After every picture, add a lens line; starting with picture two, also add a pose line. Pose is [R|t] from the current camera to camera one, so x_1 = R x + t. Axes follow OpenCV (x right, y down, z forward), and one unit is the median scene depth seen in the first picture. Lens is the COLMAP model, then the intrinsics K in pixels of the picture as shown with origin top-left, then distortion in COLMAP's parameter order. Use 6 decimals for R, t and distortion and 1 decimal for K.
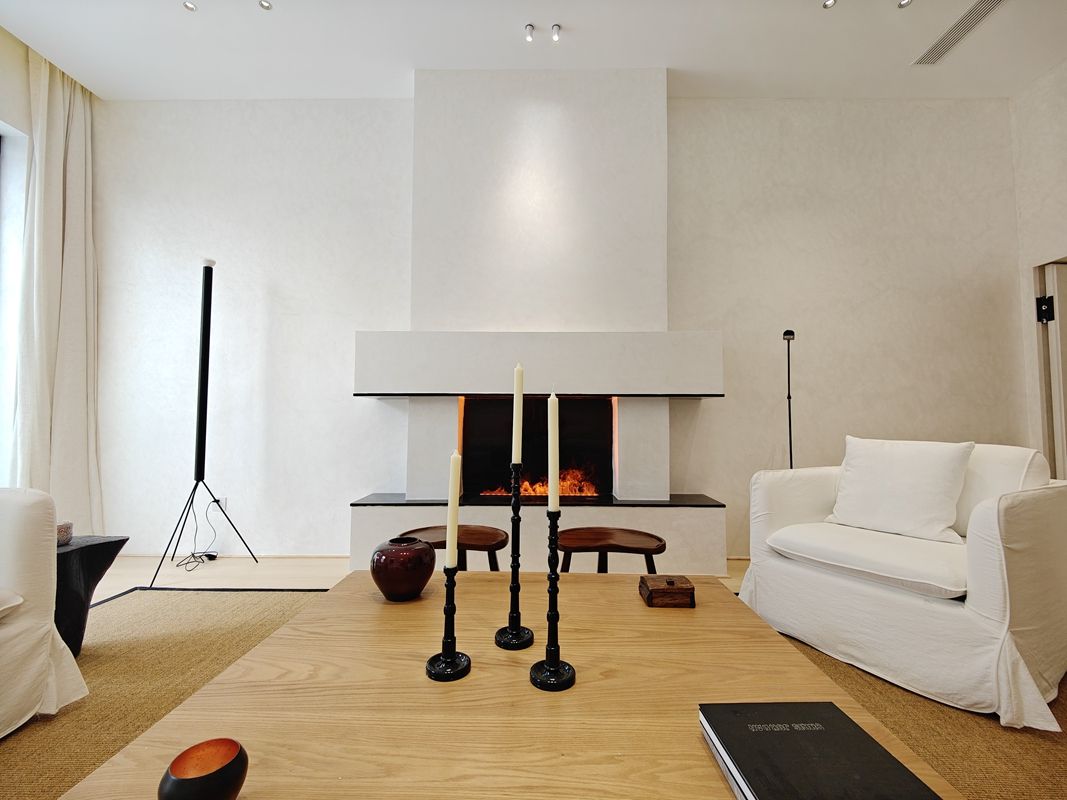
lens RADIAL K [[468.2, 0, 533.0], [0, 468.2, 397.6], [0, 0, 1]] dist [-0.001599, -0.000067]
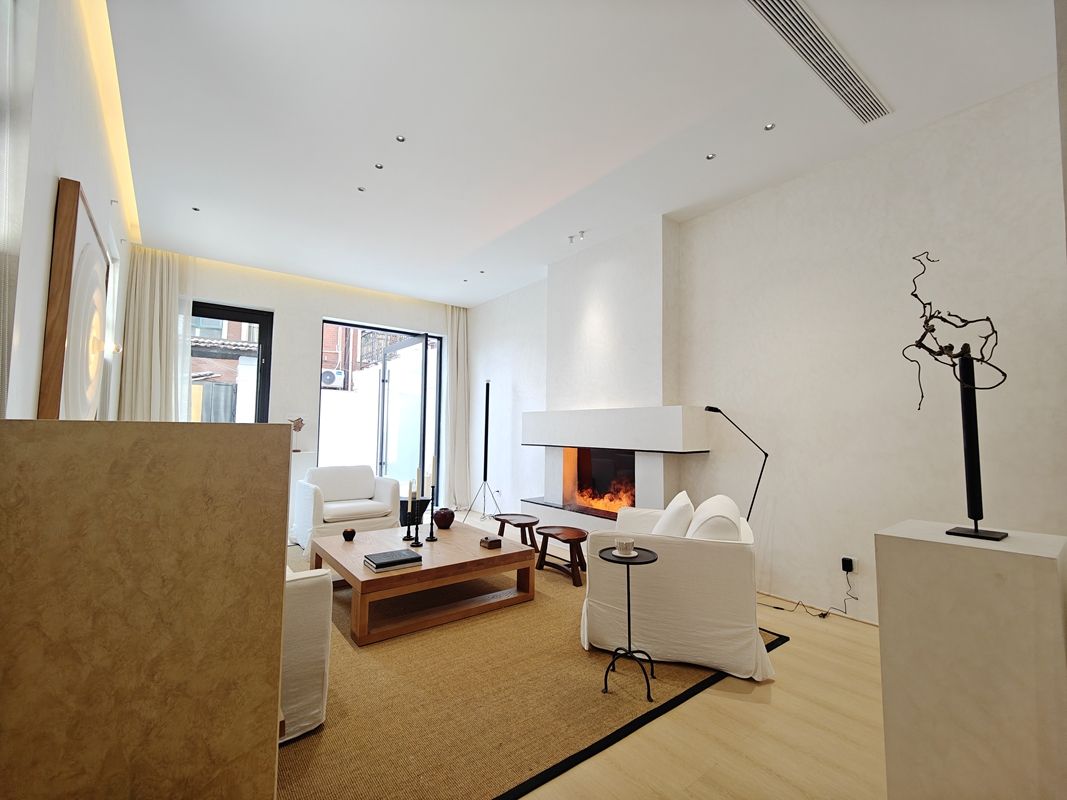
lens RADIAL K [[468.2, 0, 534.2], [0, 468.2, 401.0], [0, 0, 1]] dist [-0.001599, -0.000067]
pose [[0.617531, -0.043065, -0.785367, 1.148027], [0.043778, 0.998834, -0.020347, -0.143964], [0.785328, -0.021817, 0.618696, -0.180159]]
